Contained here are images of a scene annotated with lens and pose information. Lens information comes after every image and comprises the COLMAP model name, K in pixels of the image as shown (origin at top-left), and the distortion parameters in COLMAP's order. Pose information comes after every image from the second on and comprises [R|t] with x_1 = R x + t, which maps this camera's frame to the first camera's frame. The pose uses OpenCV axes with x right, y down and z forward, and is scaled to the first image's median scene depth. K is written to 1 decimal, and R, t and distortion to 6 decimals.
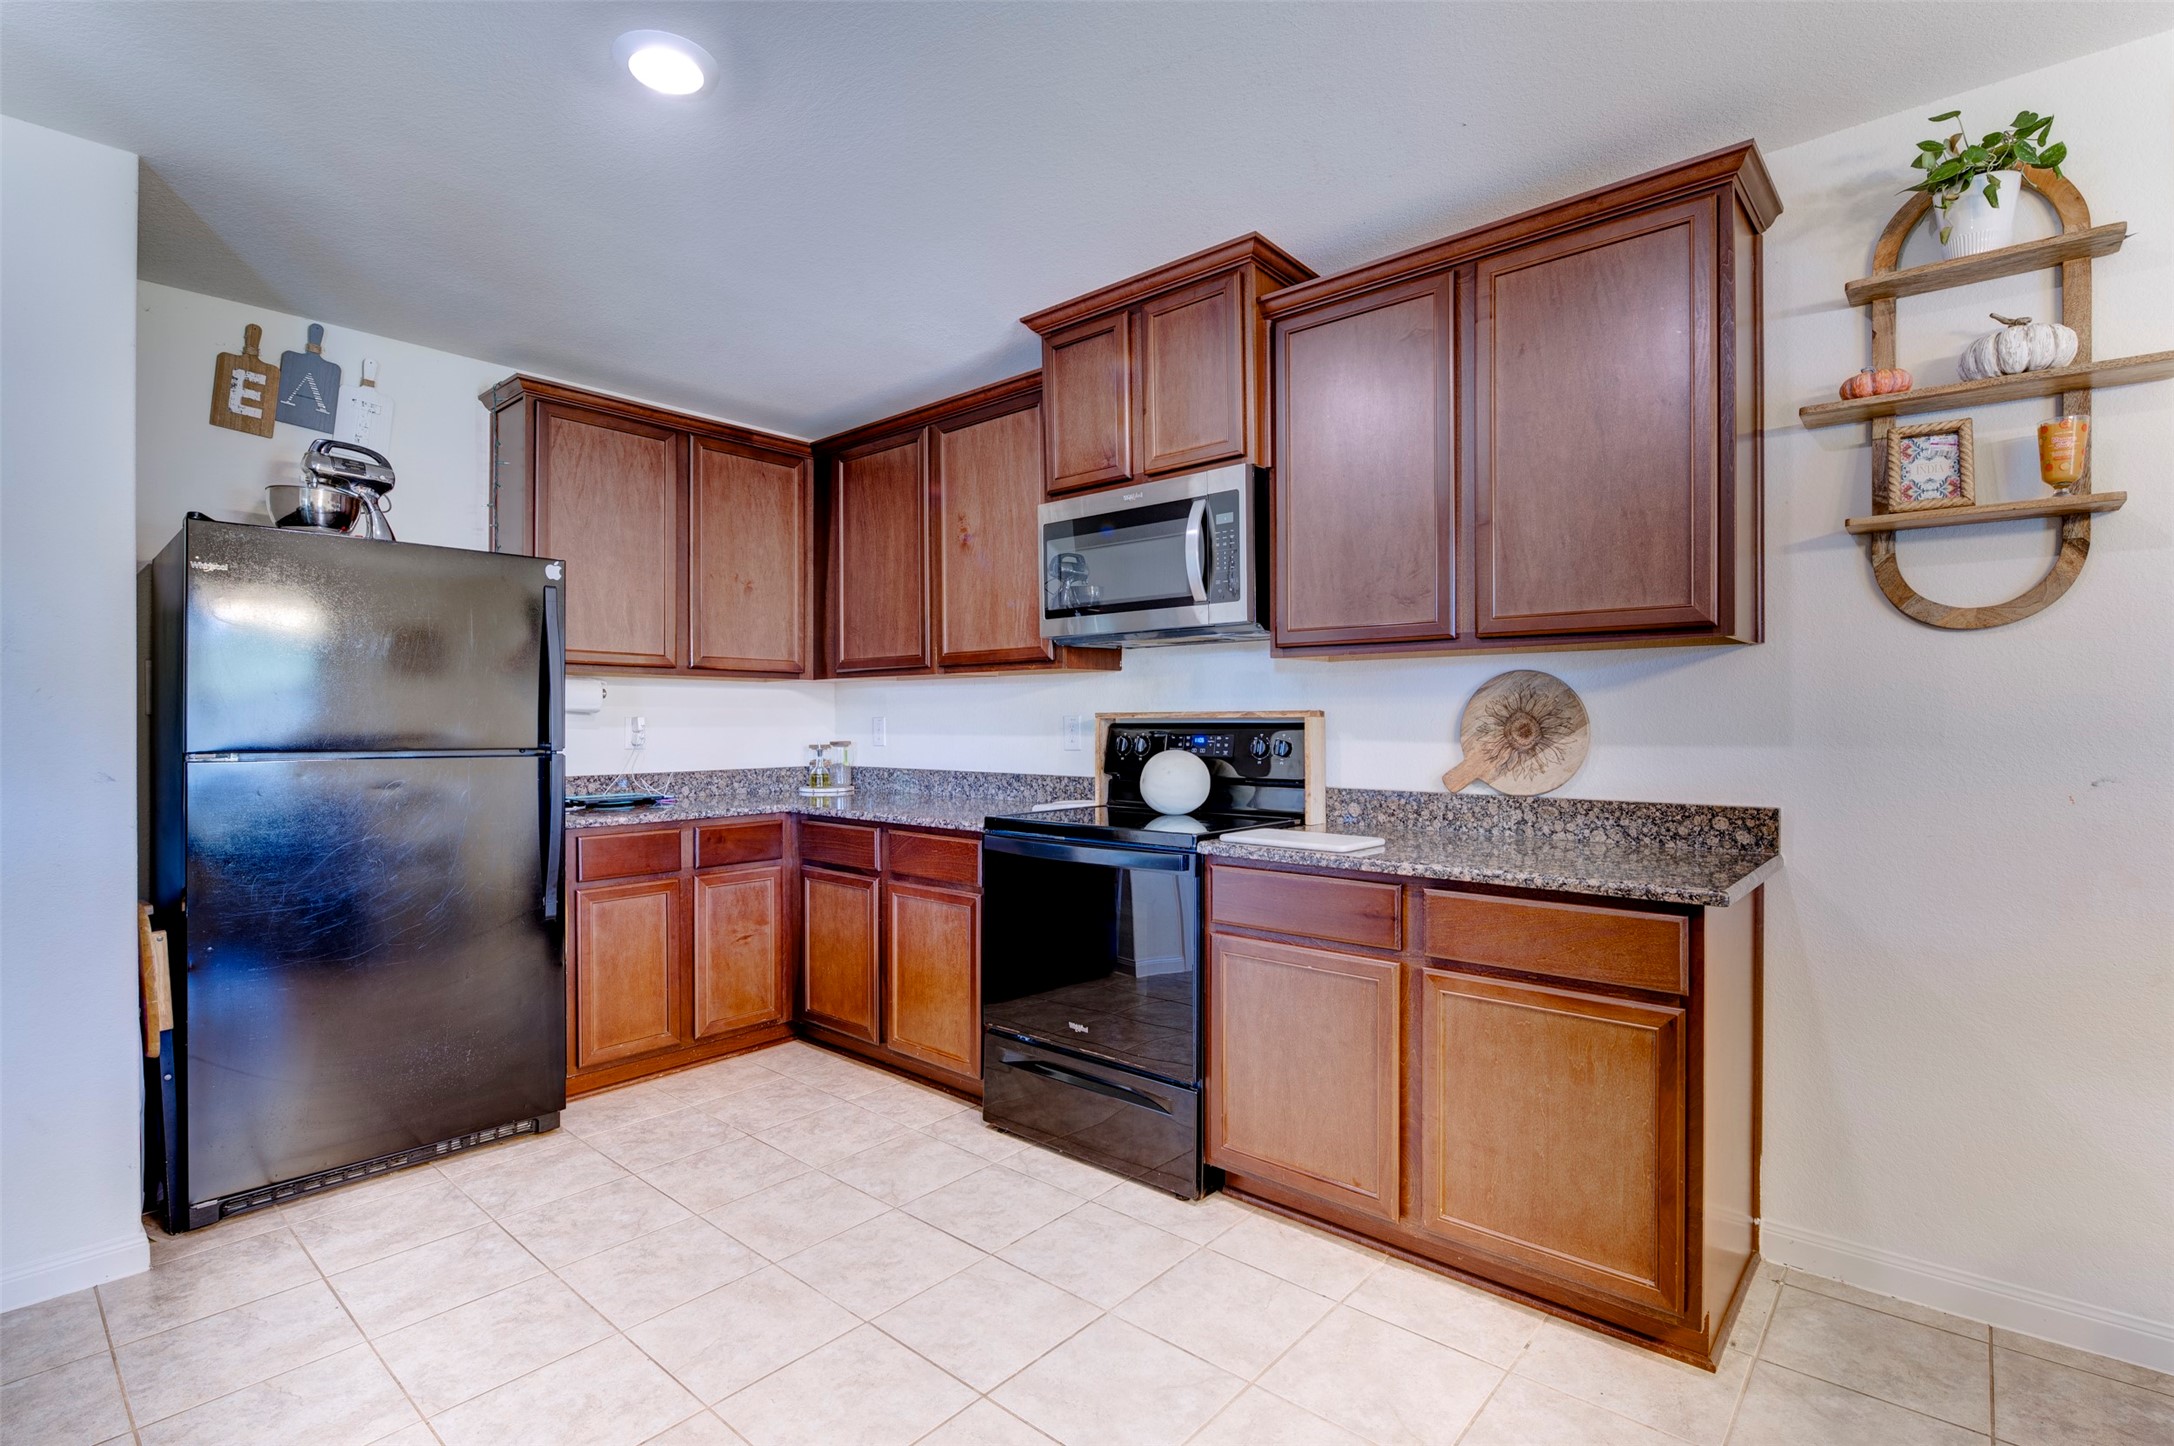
lens RADIAL K [[1011.6, 0, 1087.0], [0, 1011.6, 723.0], [0, 0, 1]] dist [-0.011330, -0.001203]
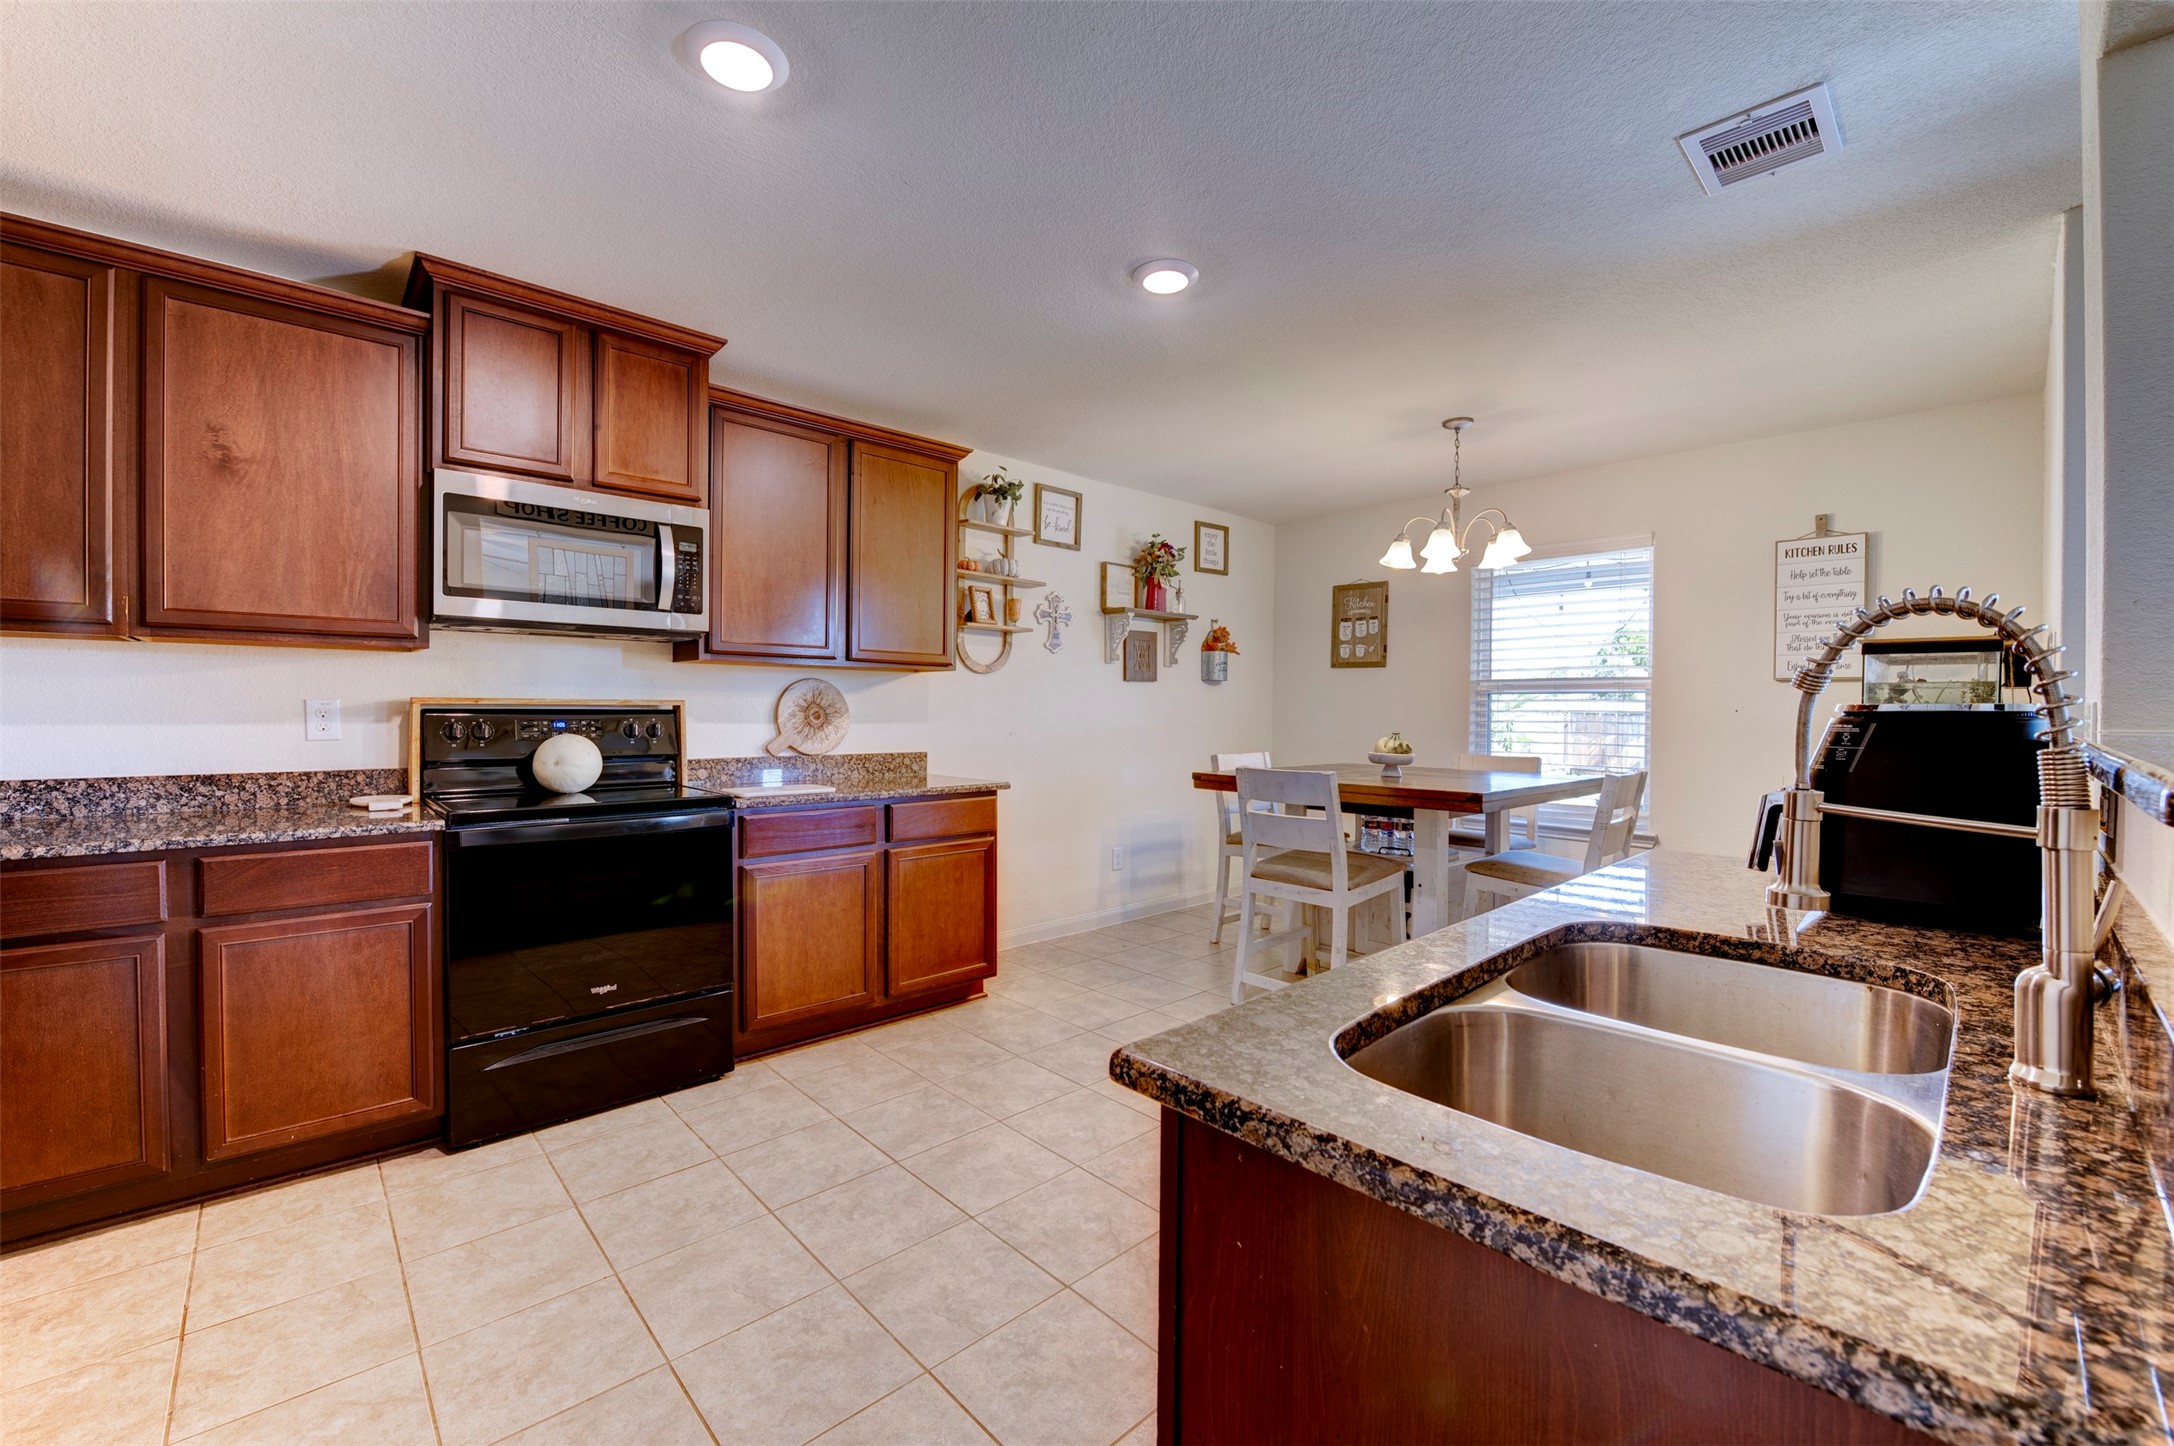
lens RADIAL K [[865.4, 0, 1089.3], [0, 865.4, 723.7], [0, 0, 1]] dist [-0.014991, -0.002323]
pose [[0.099004, -0.011234, 0.995024, -1.174594], [-0.003833, 0.999925, 0.011671, 0.003940], [-0.995080, -0.004969, 0.098954, 0.523144]]
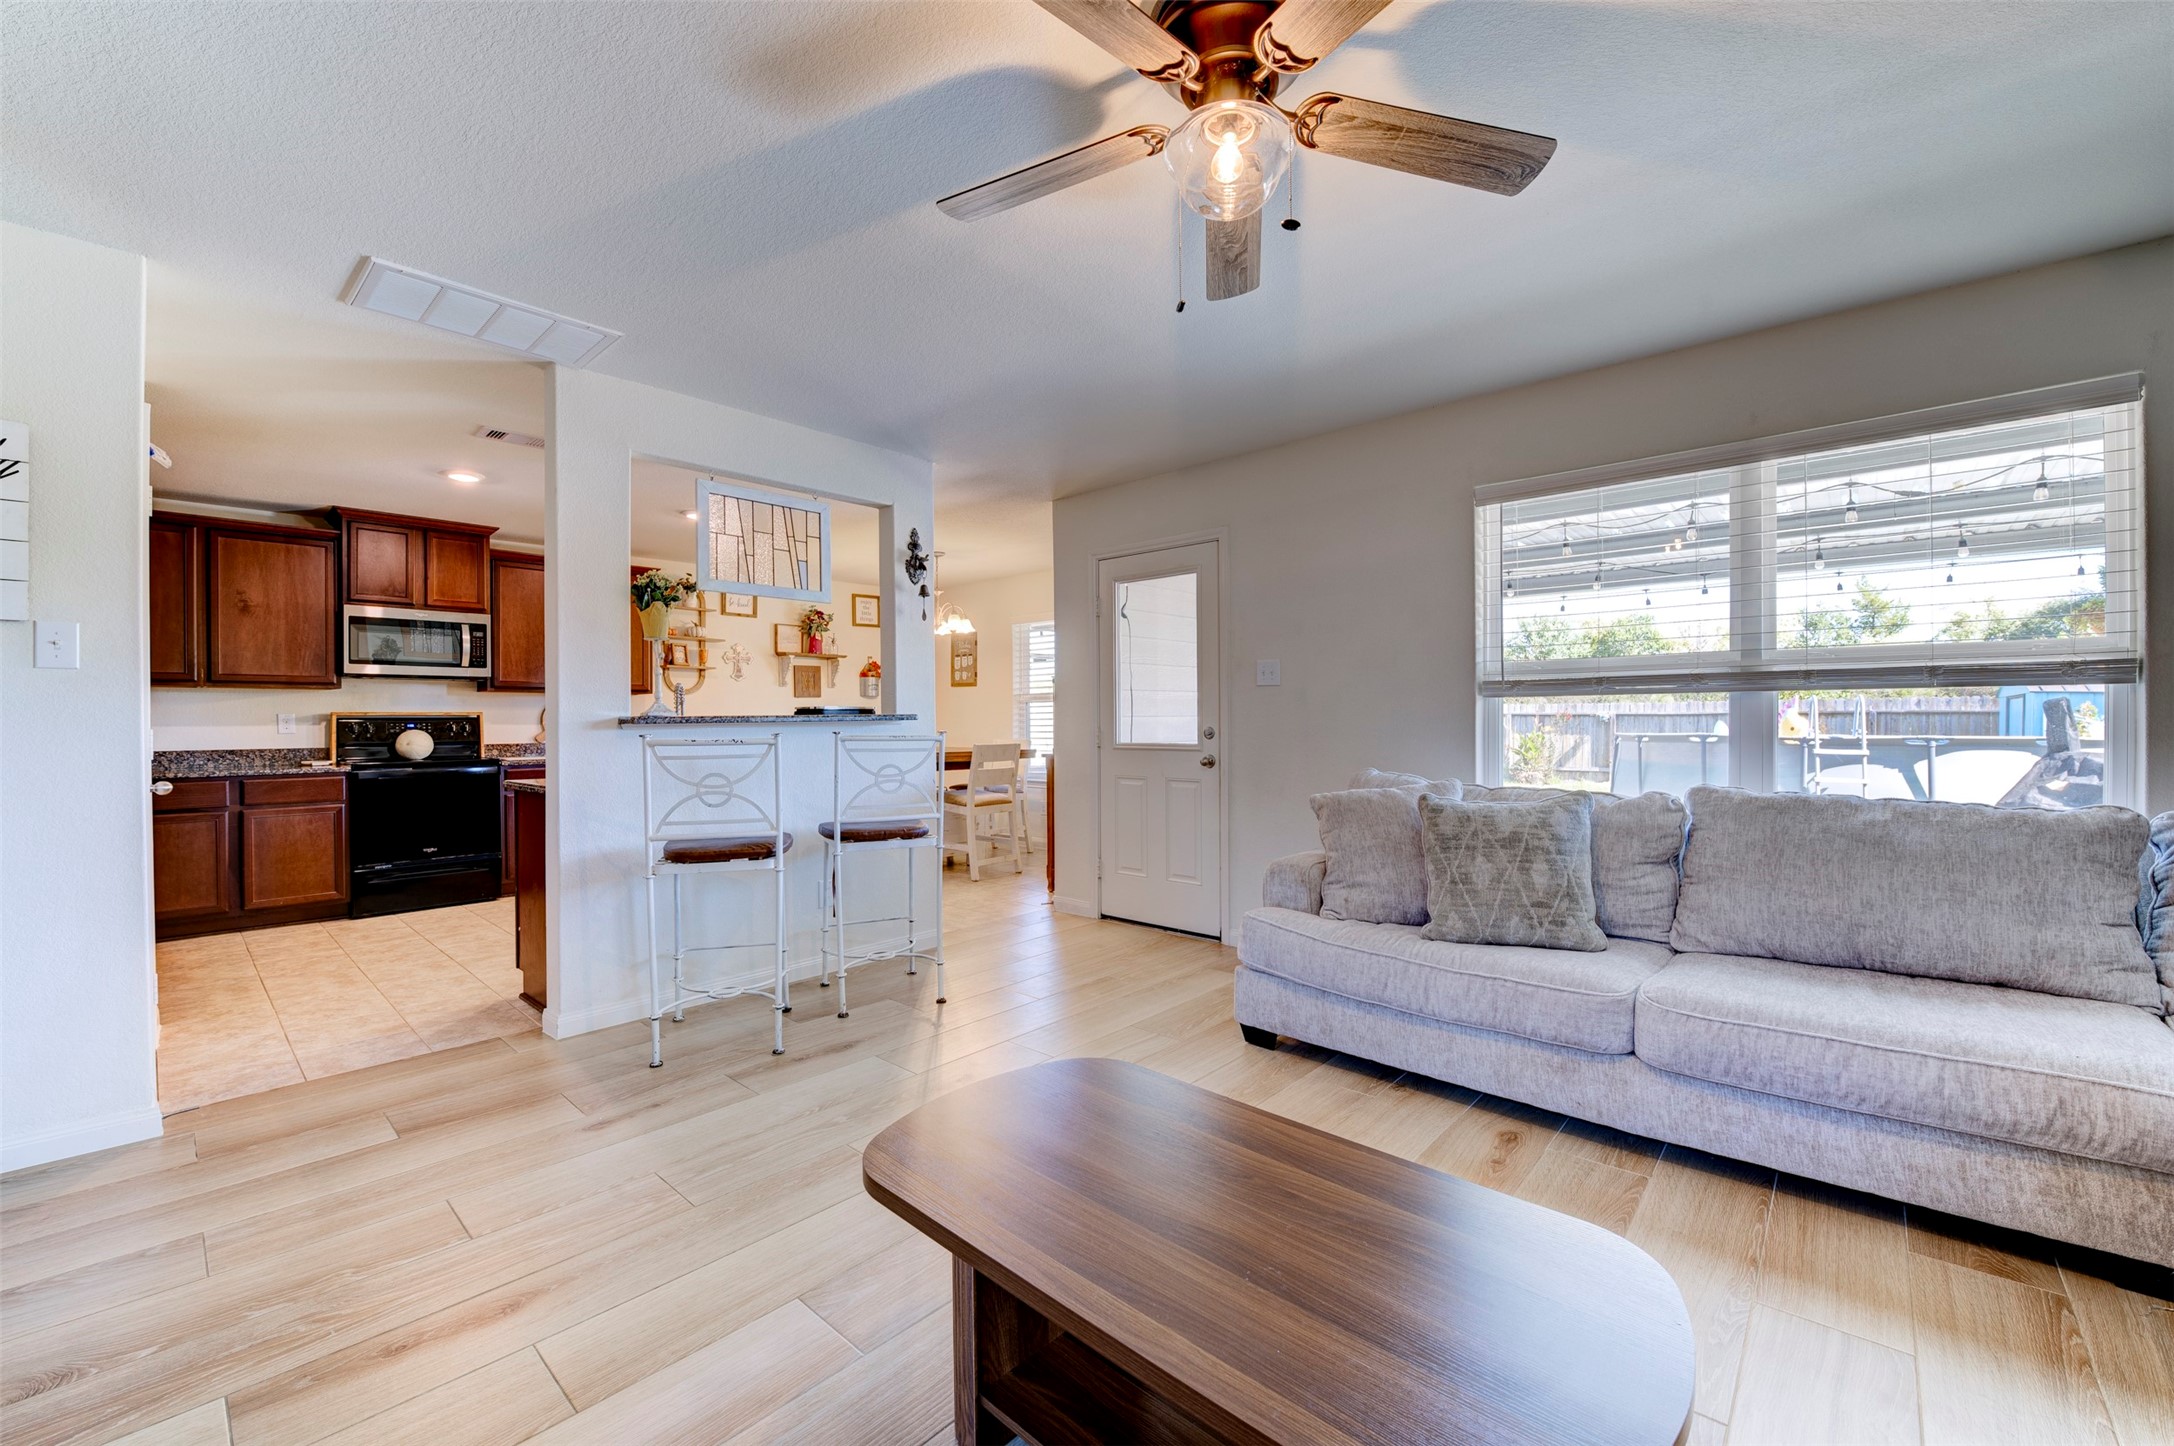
lens RADIAL K [[865.4, 0, 1089.3], [0, 865.4, 723.7], [0, 0, 1]] dist [-0.014991, -0.002323]
pose [[0.016631, -0.001305, 0.999861, -2.579224], [0.009681, 0.999952, 0.001145, 0.038208], [-0.999815, 0.009660, 0.016643, -0.705872]]
